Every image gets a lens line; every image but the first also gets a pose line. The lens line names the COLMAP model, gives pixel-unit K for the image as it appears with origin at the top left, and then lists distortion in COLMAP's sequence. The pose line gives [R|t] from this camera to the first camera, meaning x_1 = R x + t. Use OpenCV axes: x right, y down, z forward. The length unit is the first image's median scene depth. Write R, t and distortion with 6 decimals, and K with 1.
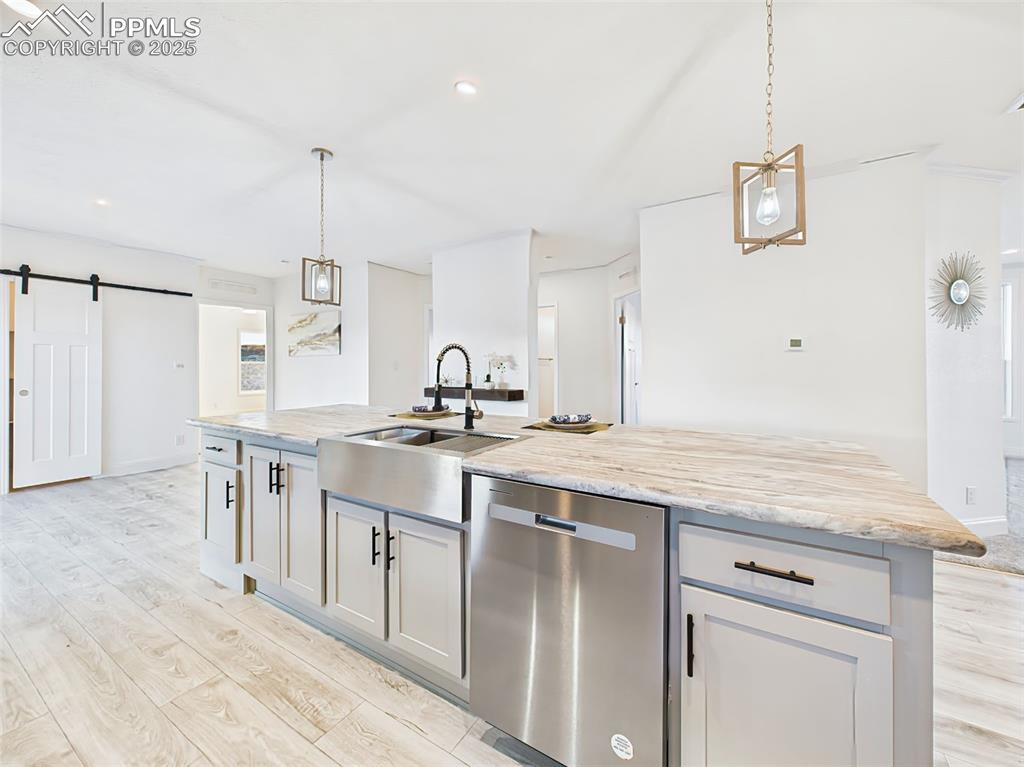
lens RADIAL K [[411.2, 0, 519.0], [0, 411.2, 369.1], [0, 0, 1]] dist [0.001462, -0.000091]
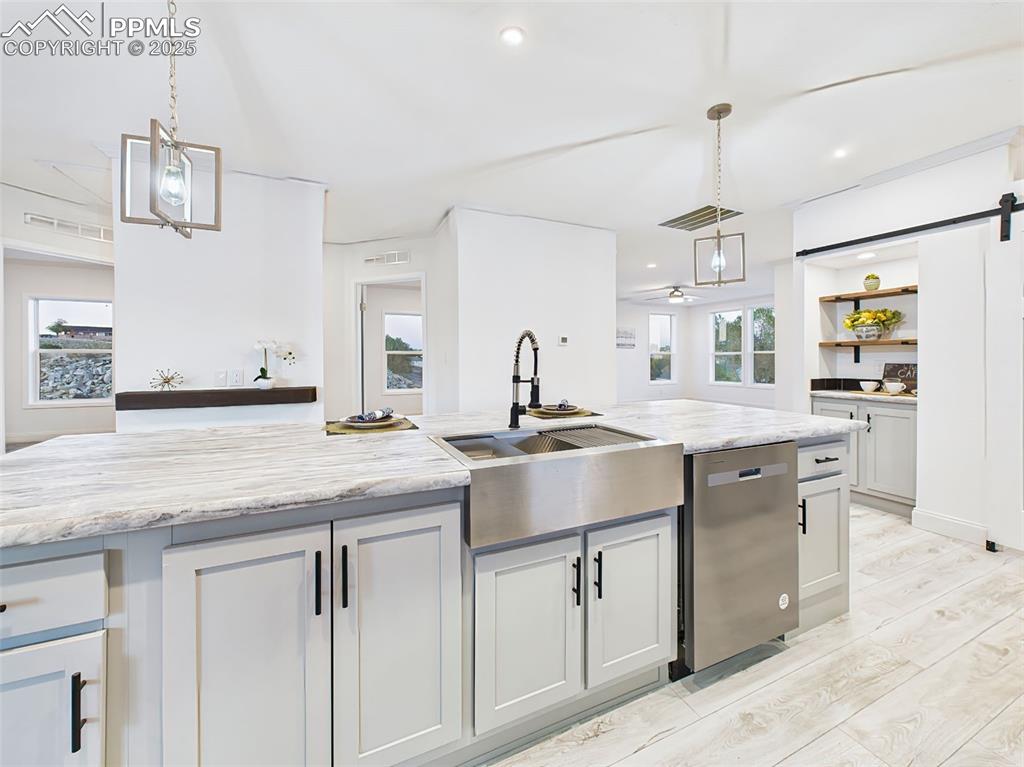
lens RADIAL K [[411.2, 0, 504.6], [0, 411.2, 355.3], [0, 0, 1]] dist [0.001462, -0.000091]
pose [[0.565234, 0.002221, 0.824928, -1.054164], [0.005070, 0.999968, -0.006166, -0.005313], [-0.824915, 0.007668, 0.565205, 0.636489]]
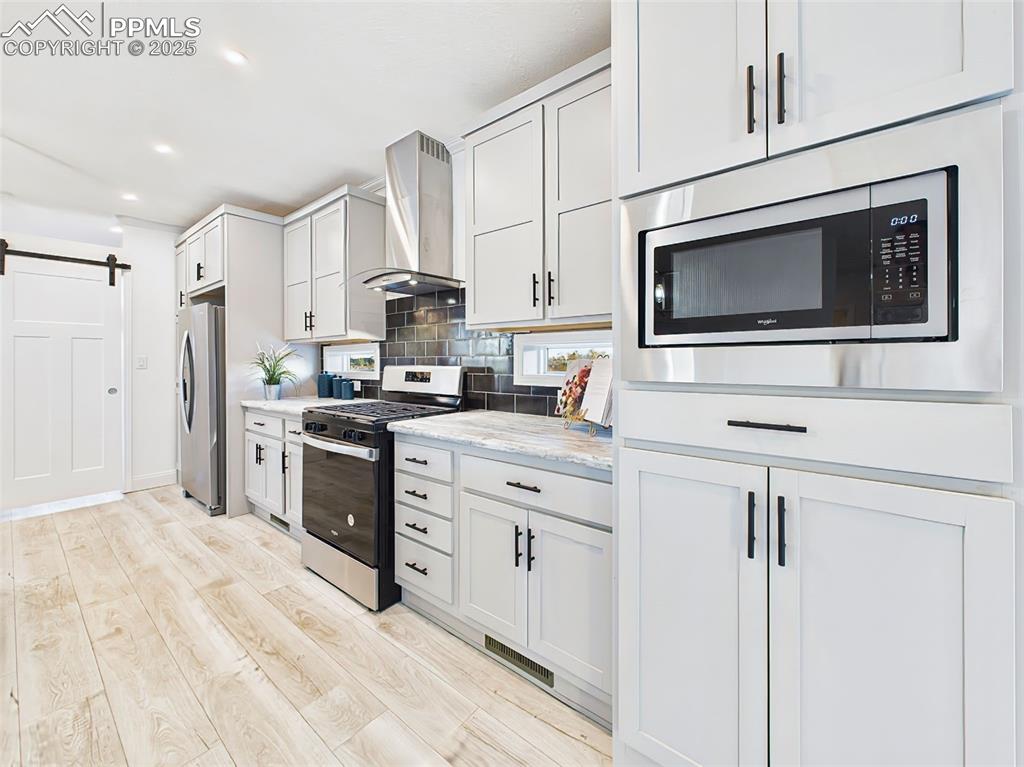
lens RADIAL K [[411.2, 0, 519.3], [0, 411.2, 363.1], [0, 0, 1]] dist [0.001462, -0.000091]
pose [[-0.991806, 0.006588, 0.127583, -1.208236], [0.007877, 0.999923, 0.009600, -0.005901], [-0.127510, 0.010527, -0.991781, 1.006038]]
